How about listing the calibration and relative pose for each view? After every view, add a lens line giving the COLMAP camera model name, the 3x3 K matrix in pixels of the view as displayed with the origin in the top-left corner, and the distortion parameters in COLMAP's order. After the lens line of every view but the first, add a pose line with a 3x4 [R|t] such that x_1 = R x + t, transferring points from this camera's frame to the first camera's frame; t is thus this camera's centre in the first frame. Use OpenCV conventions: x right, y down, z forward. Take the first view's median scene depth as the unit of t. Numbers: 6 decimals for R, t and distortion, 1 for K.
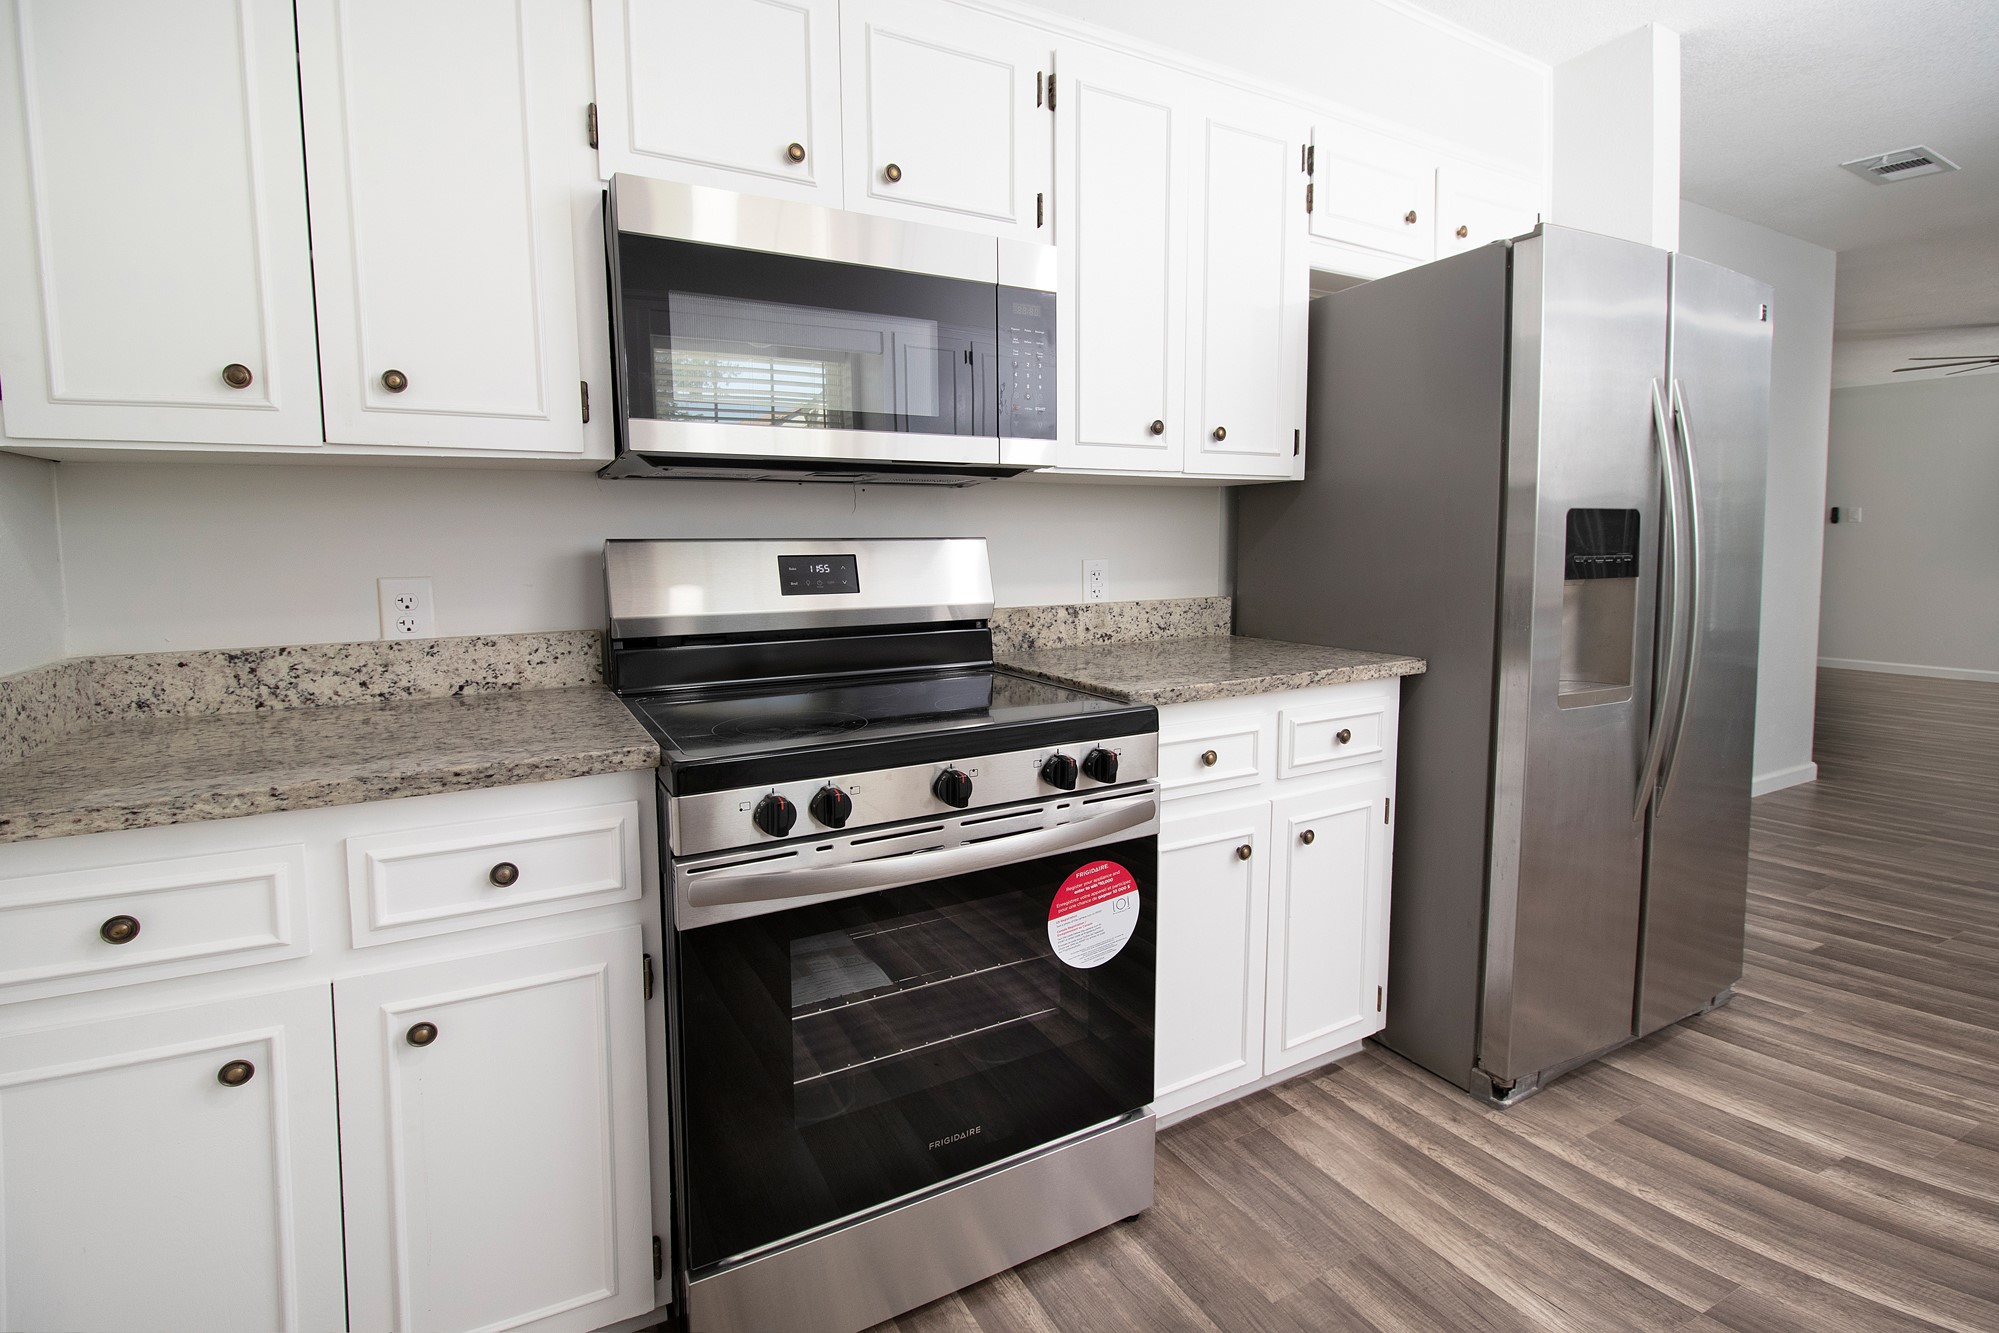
lens RADIAL K [[930.9, 0, 995.0], [0, 930.9, 670.7], [0, 0, 1]] dist [-0.001088, 0.000140]
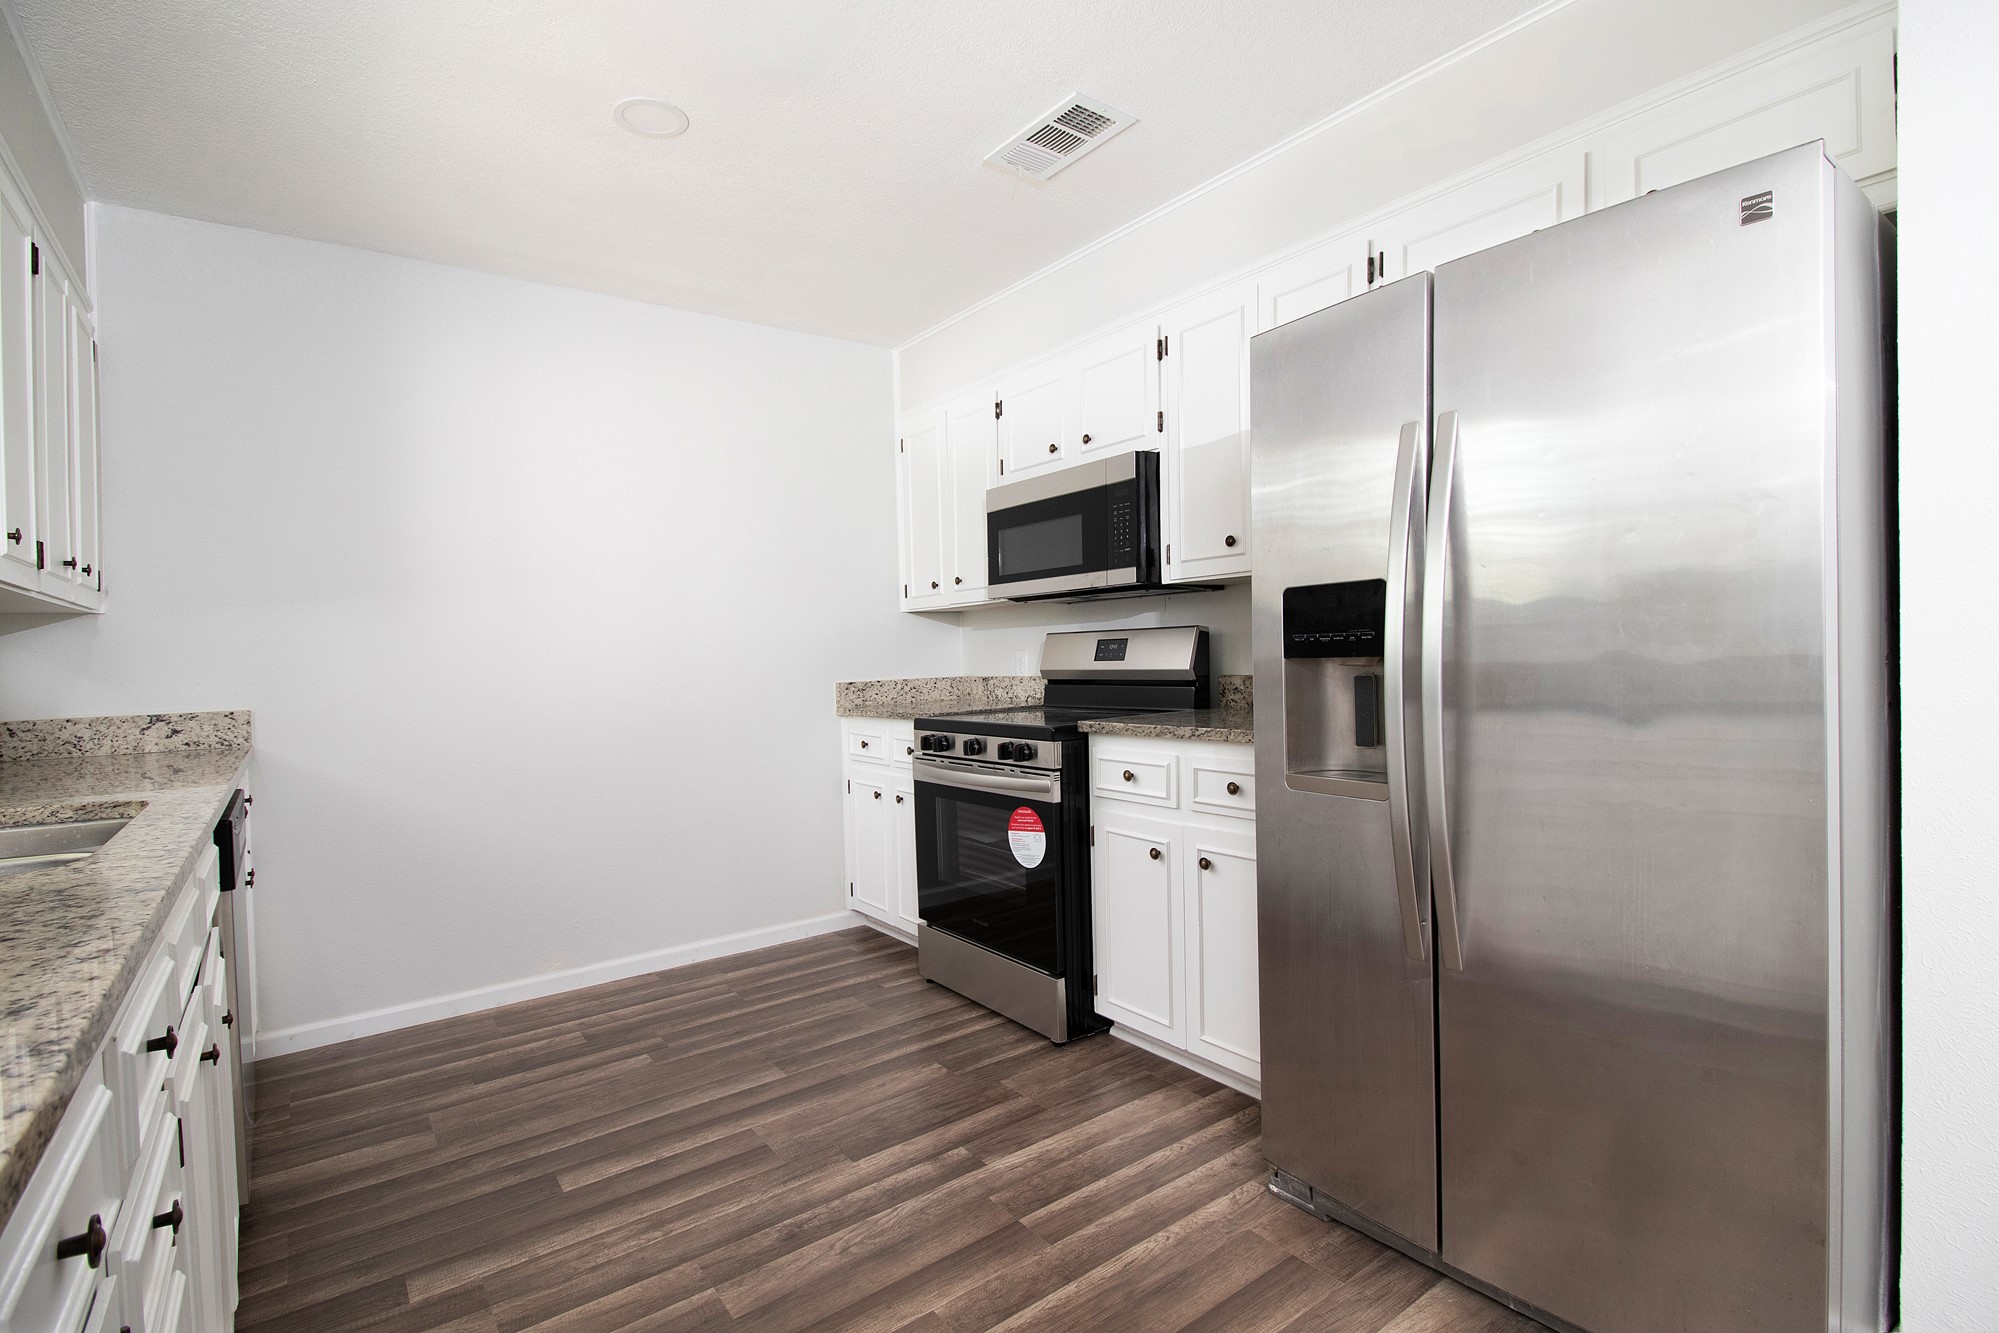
lens RADIAL K [[926.7, 0, 1003.0], [0, 926.7, 666.3], [0, 0, 1]] dist [0.000885, -0.012459]
pose [[0.137467, 0.021247, -0.990278, 1.646193], [-0.109700, 0.993946, 0.006098, -0.064873], [0.984413, 0.107795, 0.138966, 0.588508]]
